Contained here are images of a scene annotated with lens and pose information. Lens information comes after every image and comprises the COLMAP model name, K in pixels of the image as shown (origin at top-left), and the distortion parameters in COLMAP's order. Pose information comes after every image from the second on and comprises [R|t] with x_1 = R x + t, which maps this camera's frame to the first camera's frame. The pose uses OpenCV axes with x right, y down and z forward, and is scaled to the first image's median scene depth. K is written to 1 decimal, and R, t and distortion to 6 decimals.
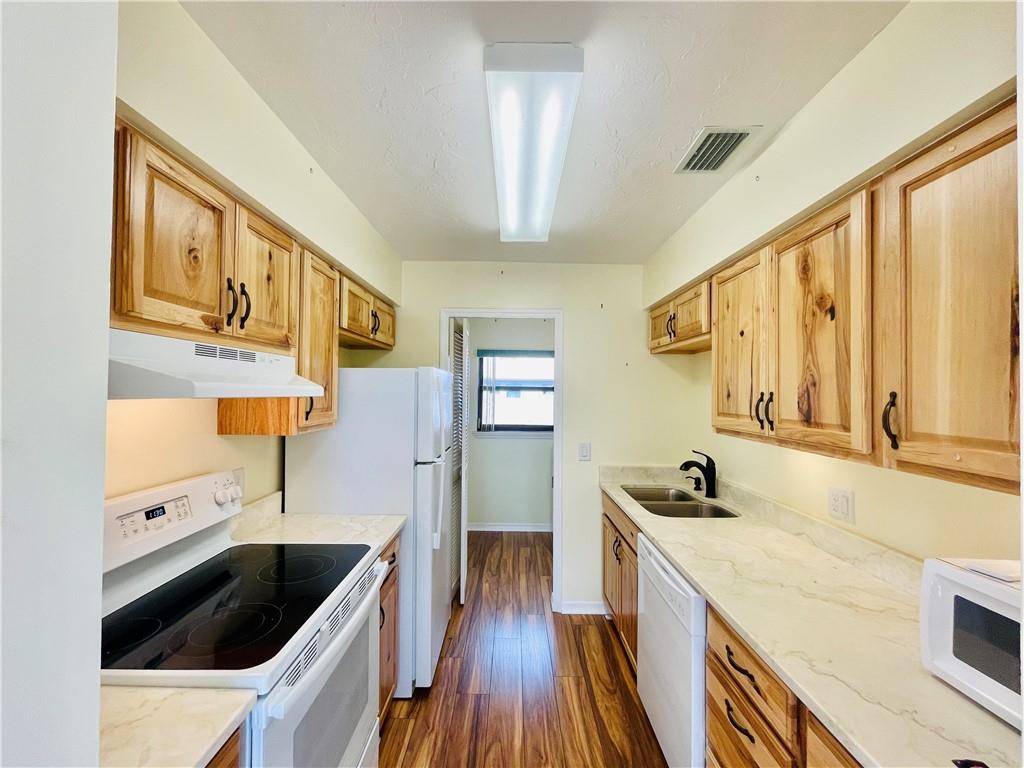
lens RADIAL K [[419.1, 0, 512.0], [0, 419.1, 384.0], [0, 0, 1]] dist [-0.001674, 0.006317]
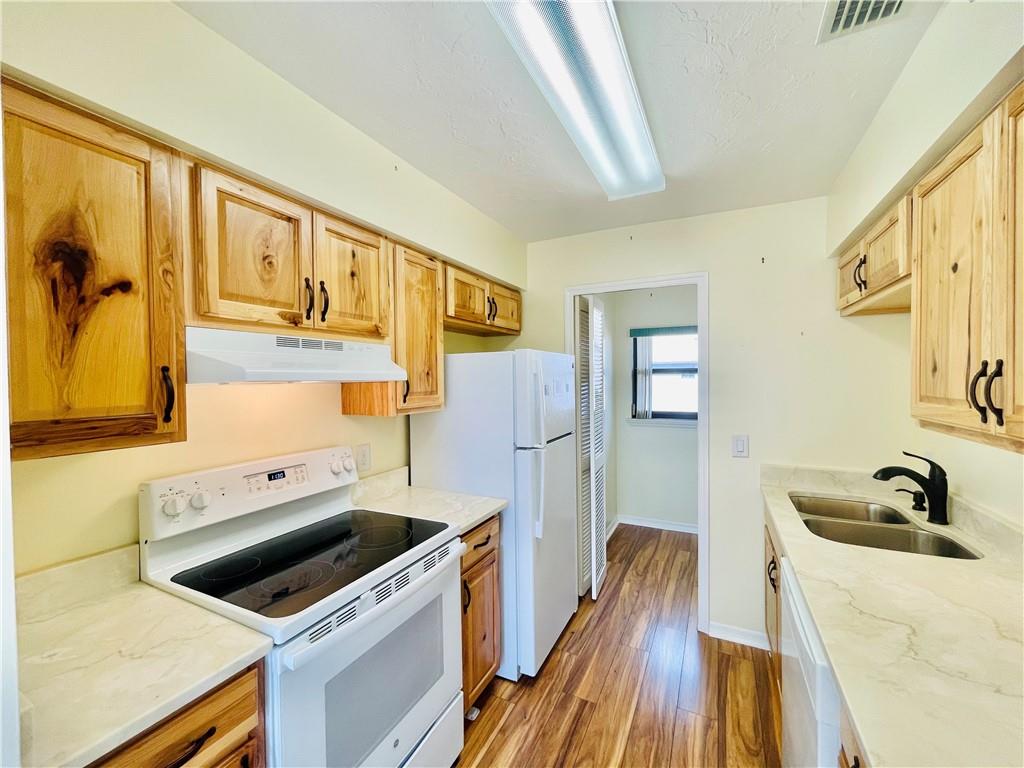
lens RADIAL K [[419.1, 0, 512.0], [0, 419.1, 384.0], [0, 0, 1]] dist [-0.001674, 0.006317]
pose [[0.897019, -0.013196, -0.441795, 0.209262], [0.027460, 0.999287, 0.025906, 0.014783], [0.441138, -0.035370, 0.896742, 0.131346]]
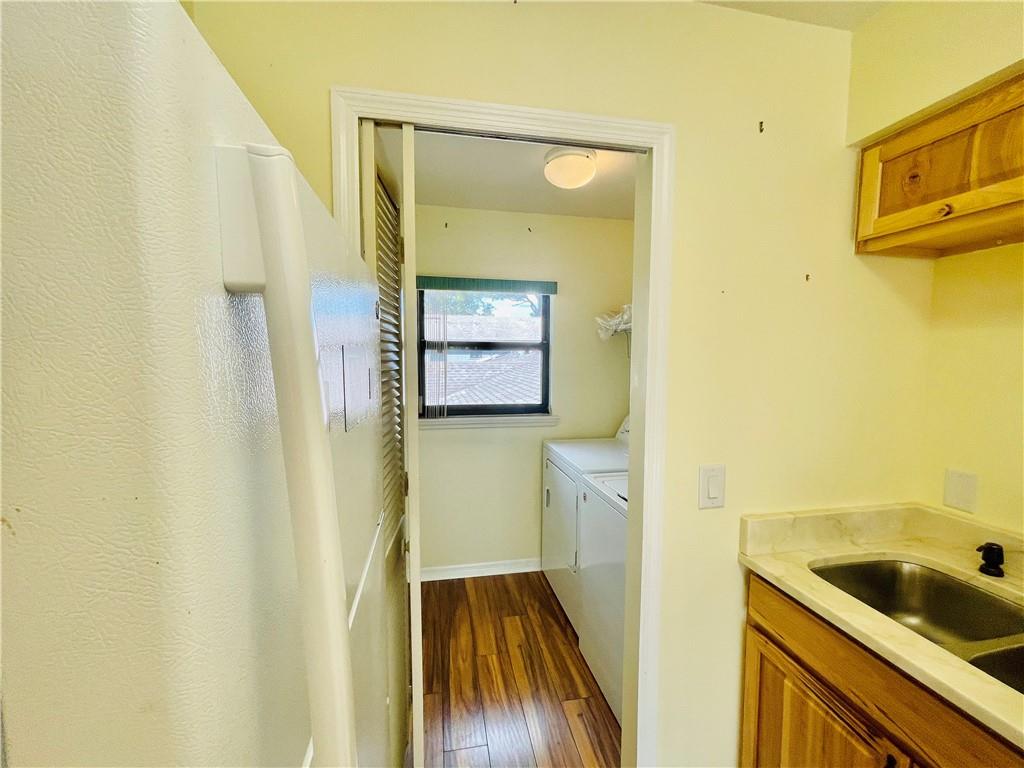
lens RADIAL K [[419.1, 0, 512.0], [0, 419.1, 384.0], [0, 0, 1]] dist [-0.001674, 0.006317]
pose [[0.981742, -0.019153, 0.189252, -0.150778], [0.002193, 0.995992, 0.089420, 0.031980], [-0.190206, -0.087373, 0.977849, 0.958058]]
